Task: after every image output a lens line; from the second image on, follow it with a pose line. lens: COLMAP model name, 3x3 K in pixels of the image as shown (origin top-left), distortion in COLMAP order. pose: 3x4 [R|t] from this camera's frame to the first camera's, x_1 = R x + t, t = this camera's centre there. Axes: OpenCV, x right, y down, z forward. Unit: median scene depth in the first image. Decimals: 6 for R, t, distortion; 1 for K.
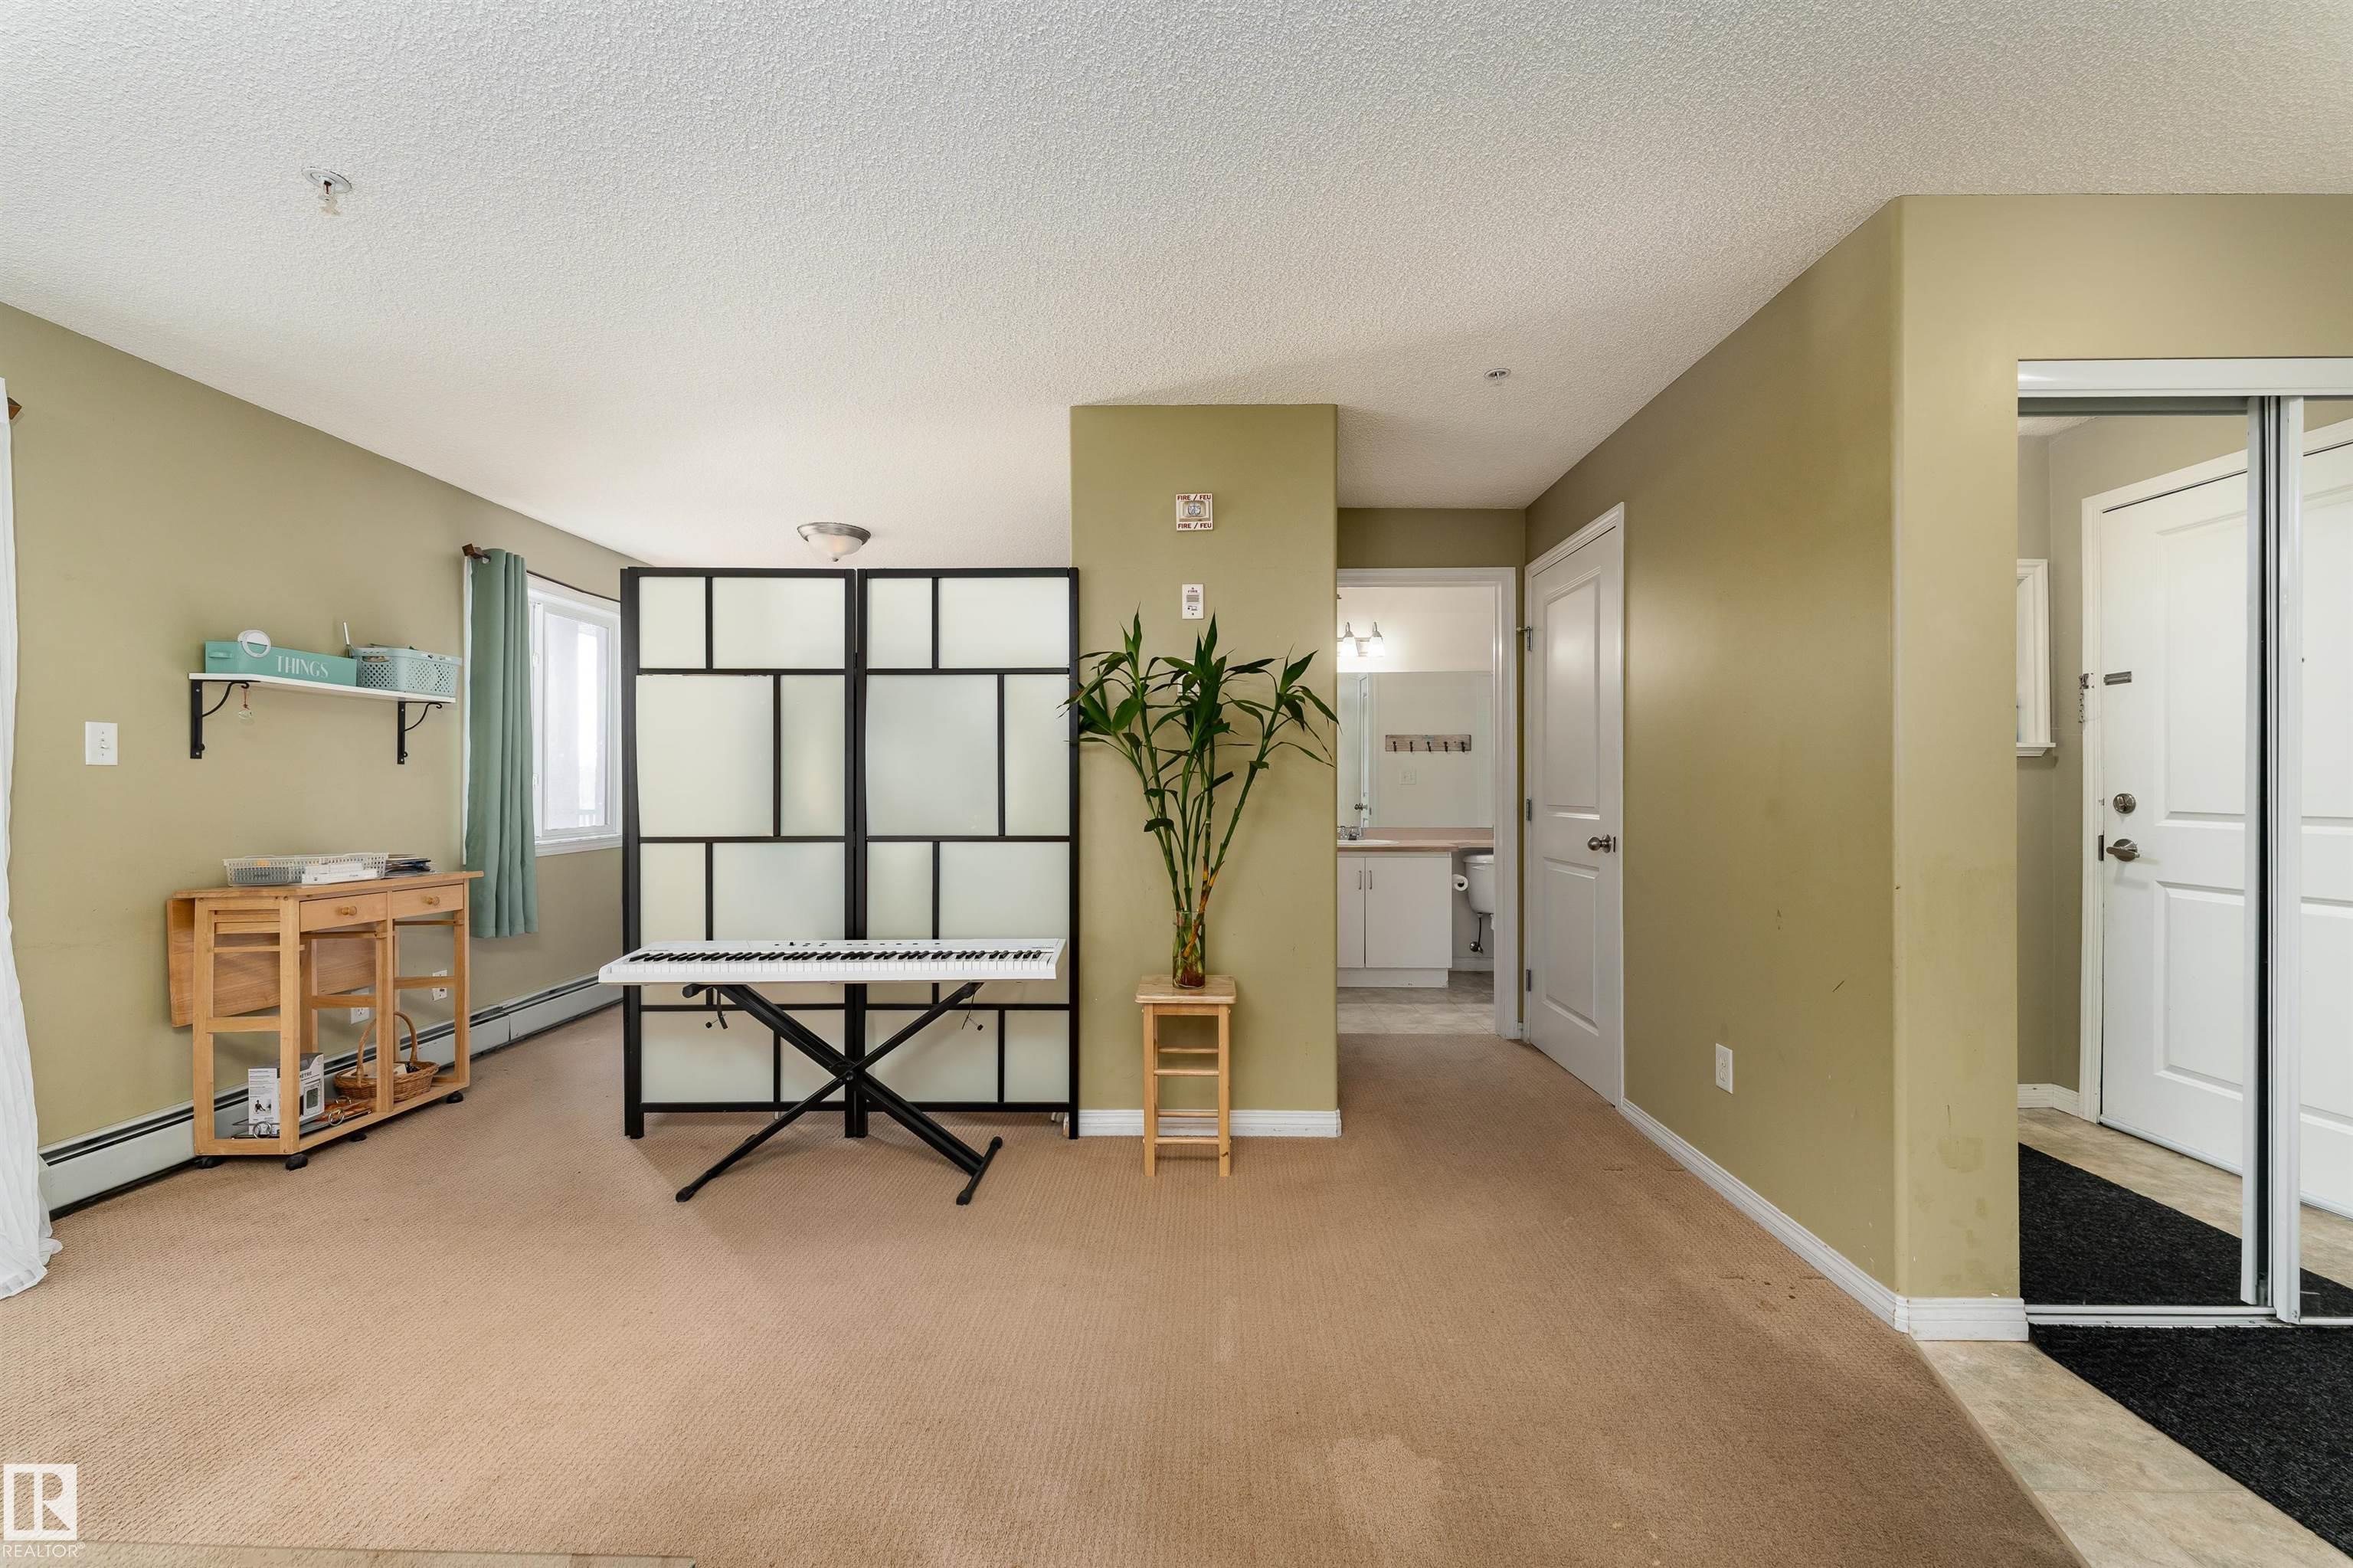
lens RADIAL K [[939.3, 0, 1172.3], [0, 939.3, 780.1], [0, 0, 1]] dist [0.002131, -0.000174]
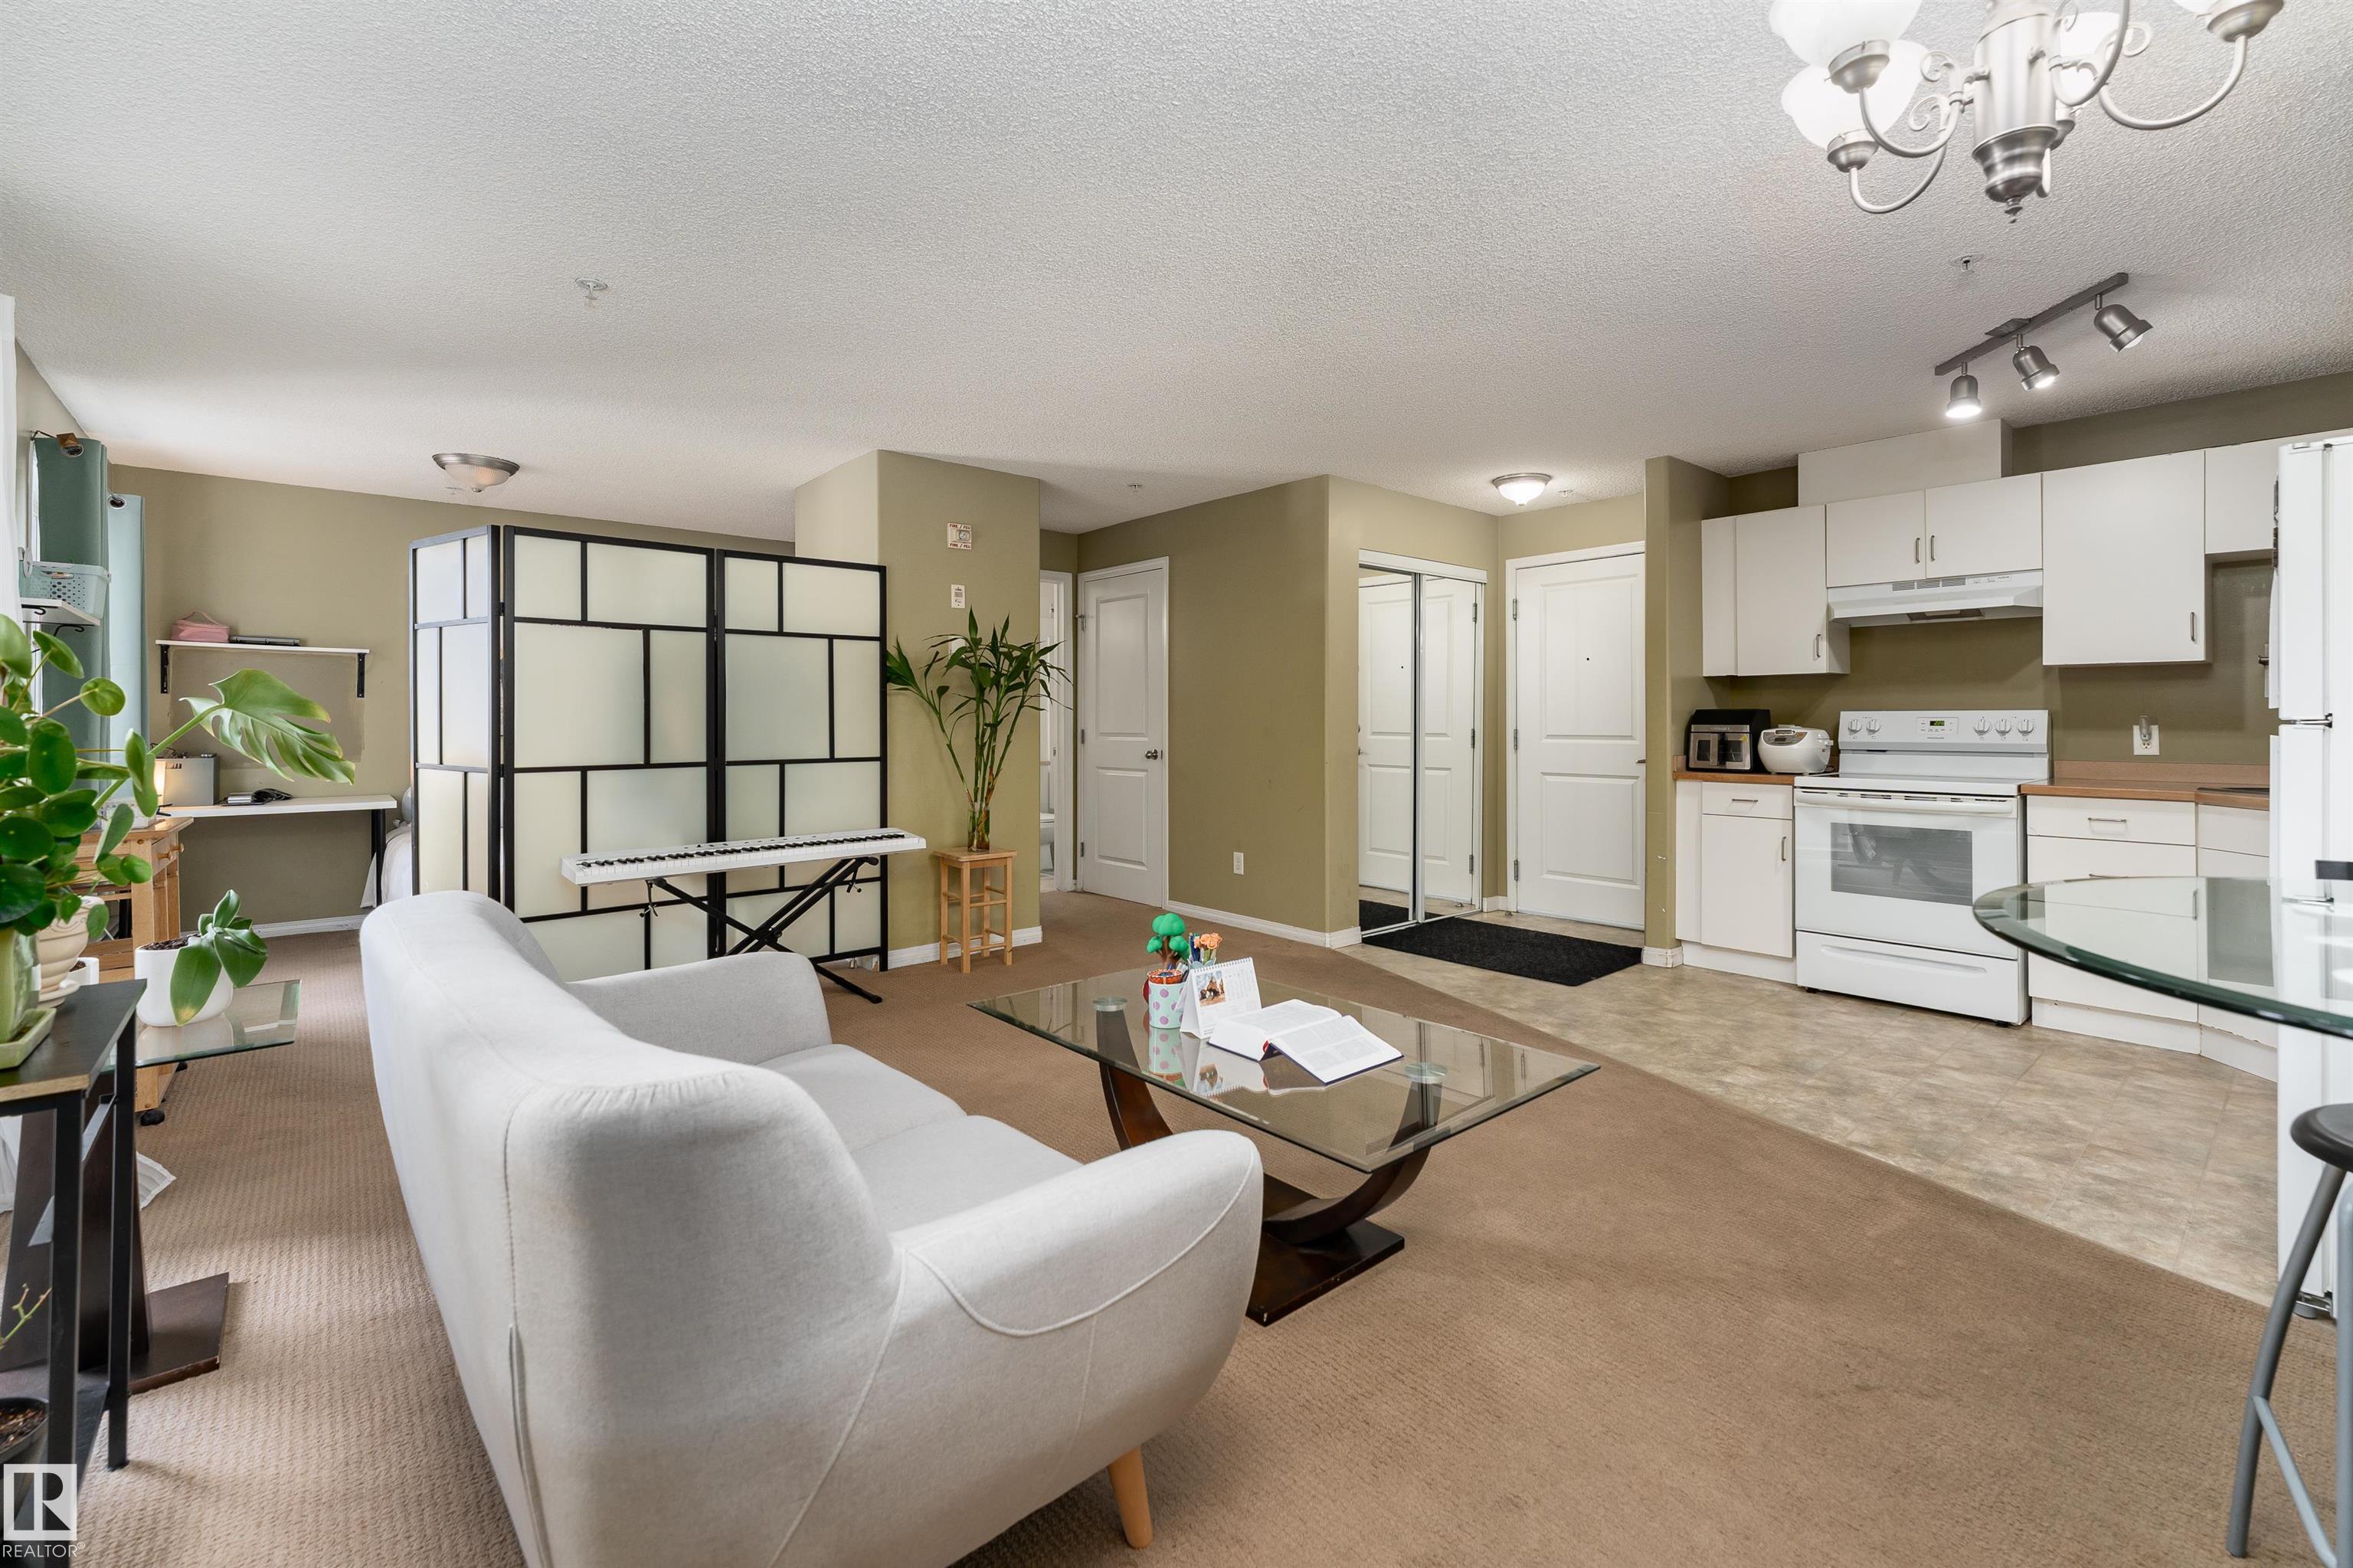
lens RADIAL K [[1022.9, 0, 1200.0], [0, 1022.9, 719.7], [0, 0, 1]] dist [-0.002585, -0.000289]
pose [[0.735006, -0.001237, 0.678059, -0.841427], [-0.002932, 0.999983, 0.005003, -0.005468], [-0.678054, -0.005666, 0.734990, -0.472988]]
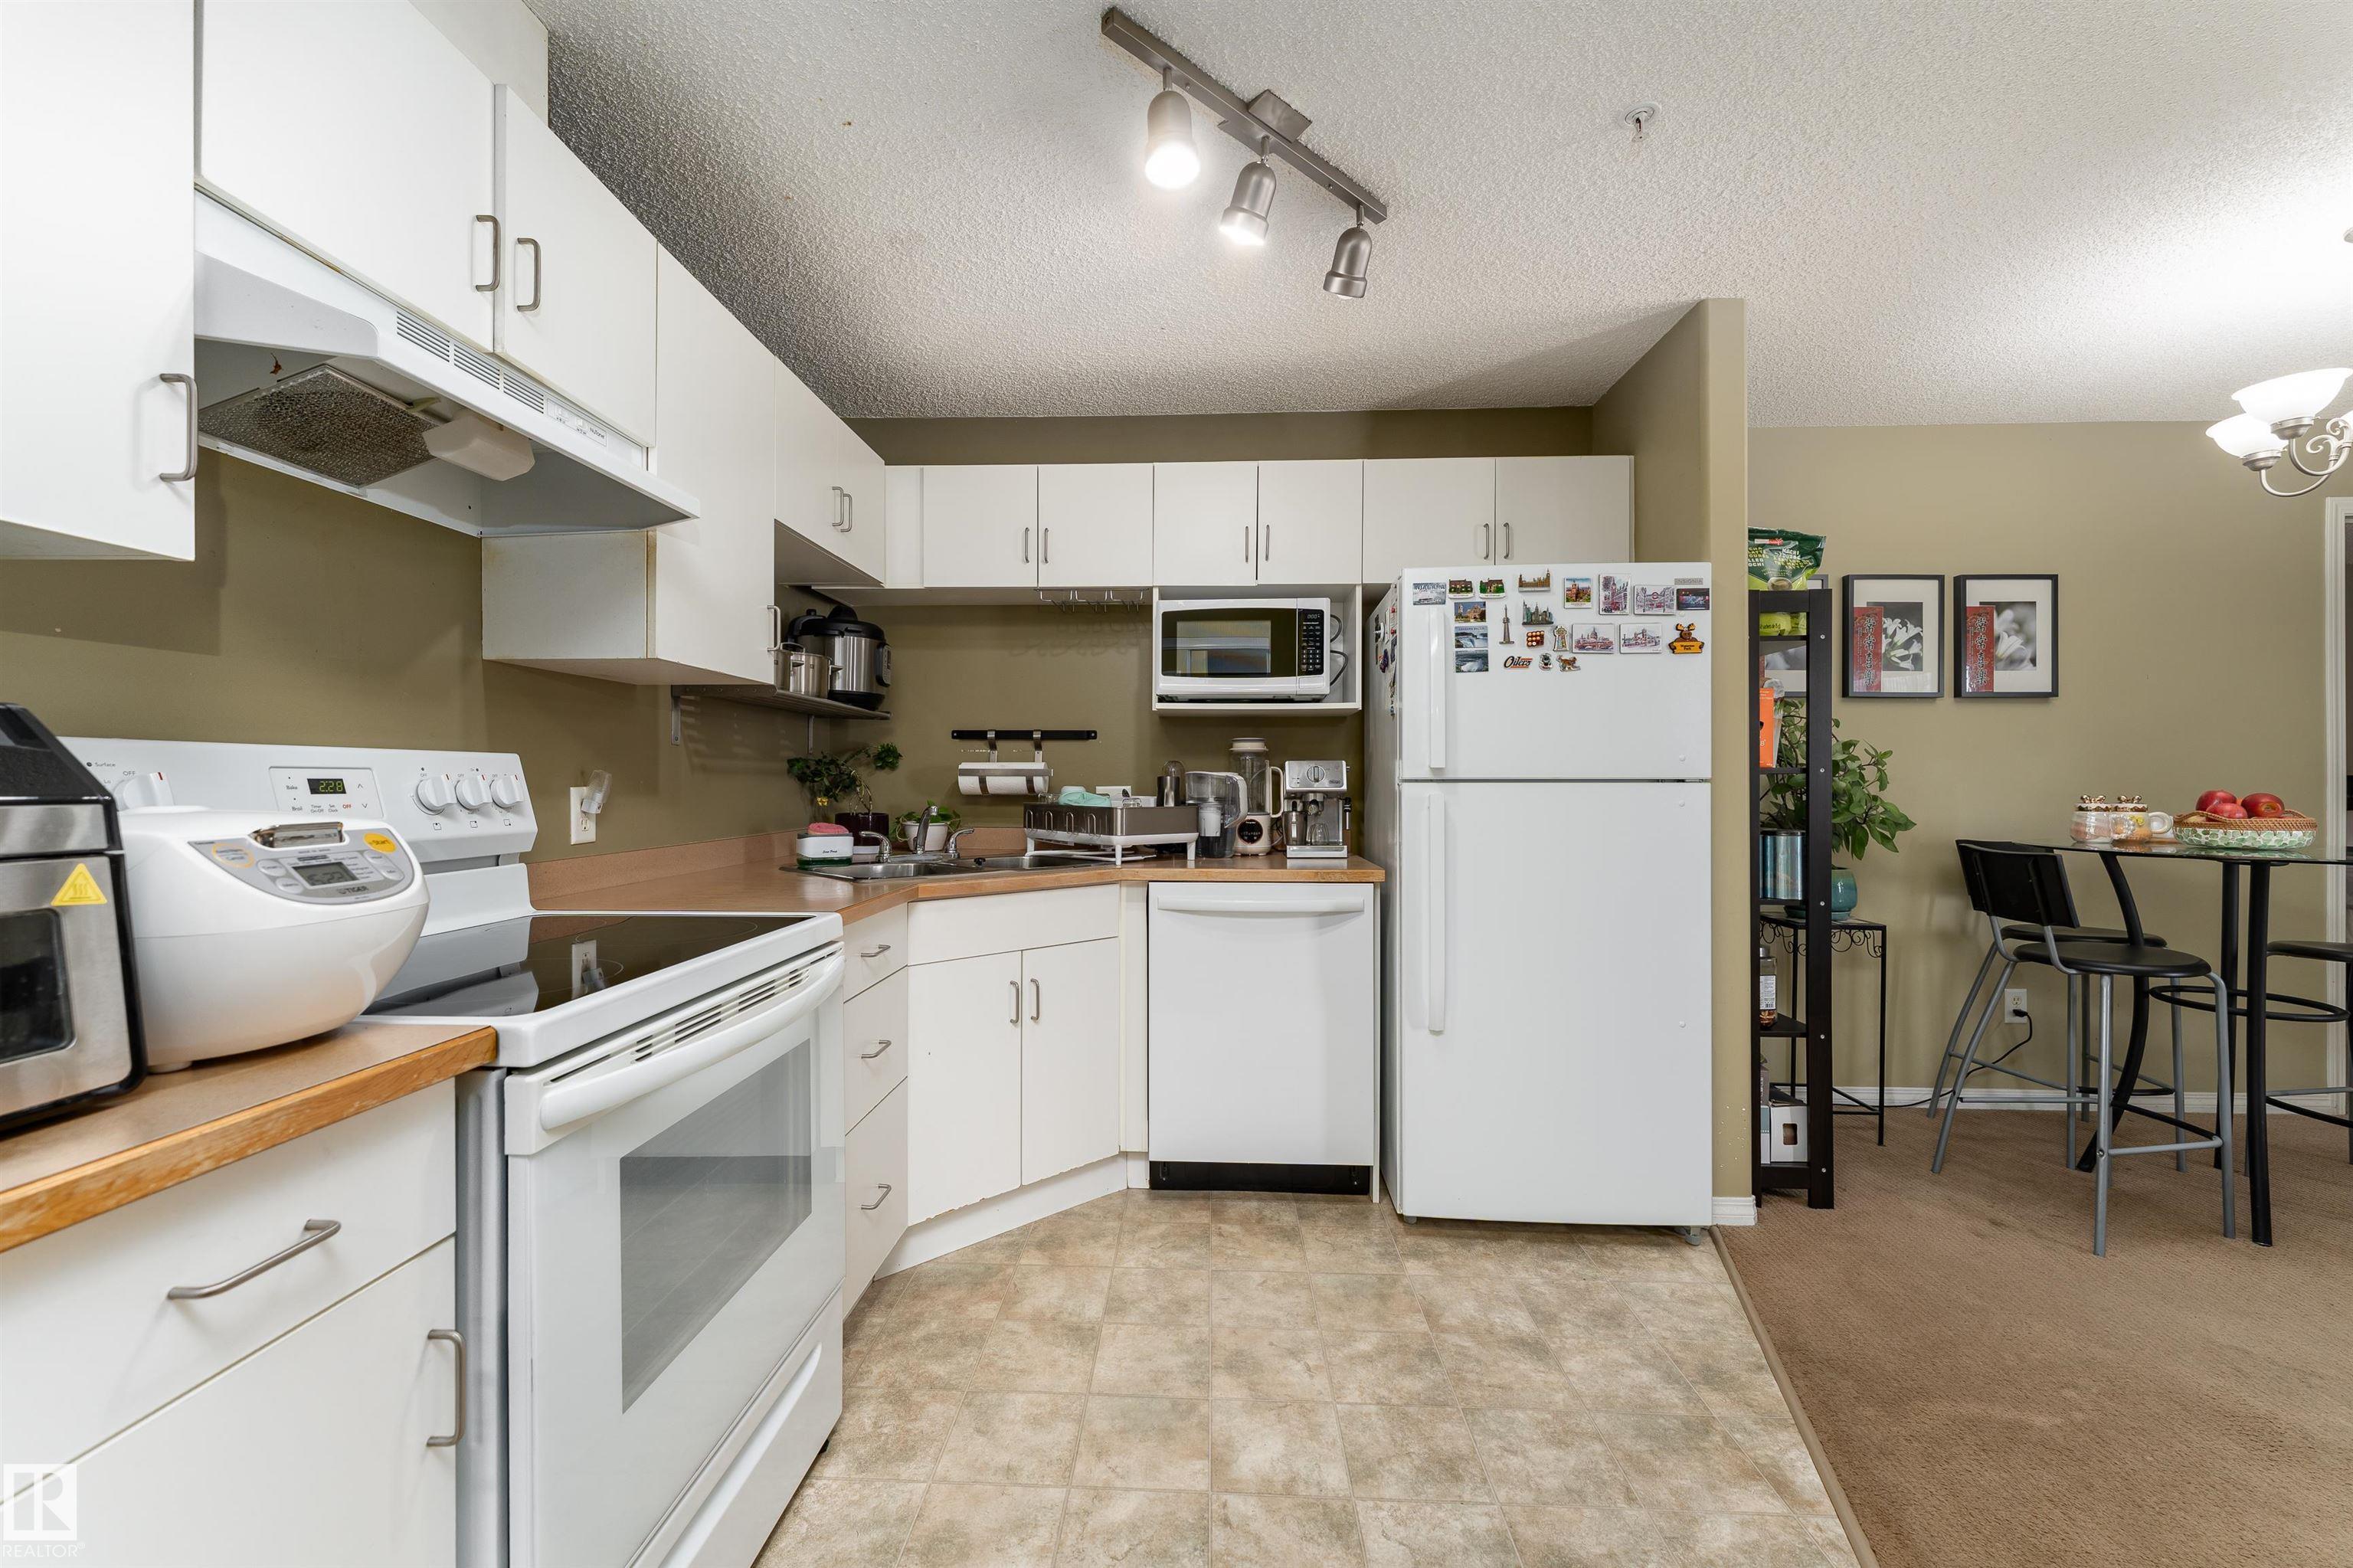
lens RADIAL K [[939.3, 0, 1172.3], [0, 939.3, 780.1], [0, 0, 1]] dist [0.002131, -0.000174]
pose [[-0.999690, -0.001373, 0.024870, 0.598614], [-0.001521, 0.999981, -0.005945, 0.003353], [-0.024862, -0.005981, -0.999673, 0.347008]]
